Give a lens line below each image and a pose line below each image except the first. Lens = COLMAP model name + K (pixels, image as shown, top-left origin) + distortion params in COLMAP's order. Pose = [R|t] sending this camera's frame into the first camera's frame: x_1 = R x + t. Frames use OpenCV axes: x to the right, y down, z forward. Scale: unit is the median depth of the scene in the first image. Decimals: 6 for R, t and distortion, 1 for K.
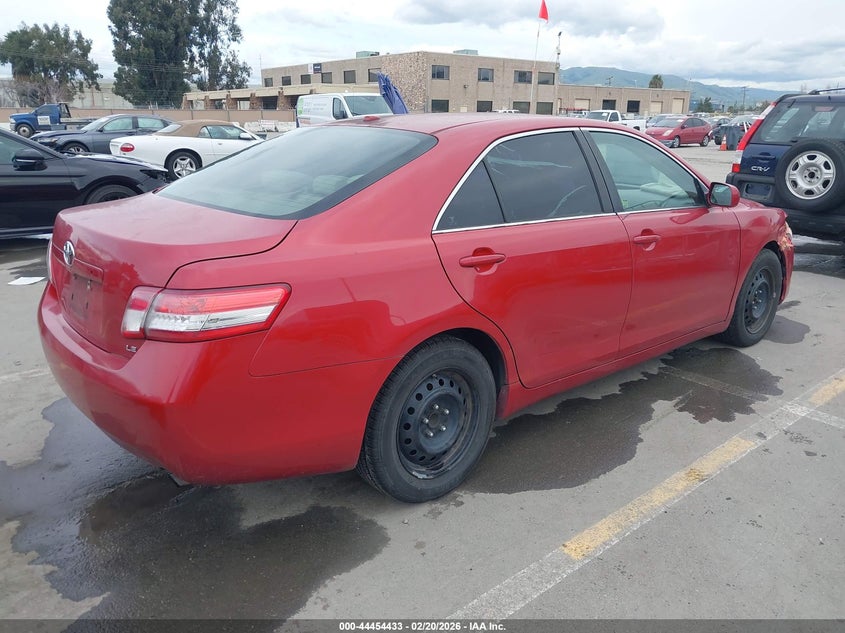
lens RADIAL K [[685.3, 0, 423.9], [0, 685.3, 318.5], [0, 0, 1]] dist [-0.014455, 0.009954]
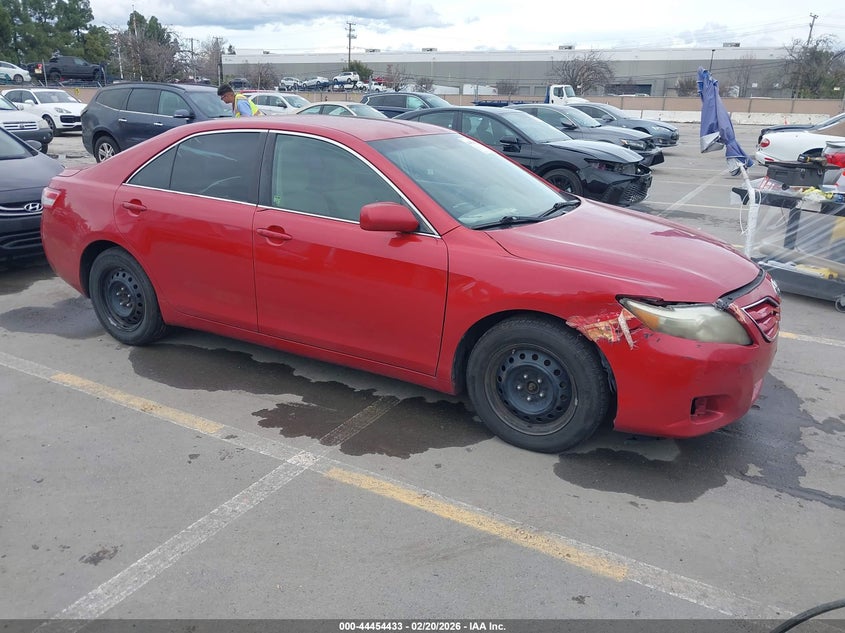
lens RADIAL K [[685.3, 0, 422.4], [0, 685.3, 315.9], [0, 0, 1]] dist [-0.014455, 0.009954]
pose [[0.326402, 0.288898, -0.900000, 1.456851], [-0.280143, 0.938936, 0.199798, -0.283736], [0.902763, 0.186914, 0.387403, 0.828933]]
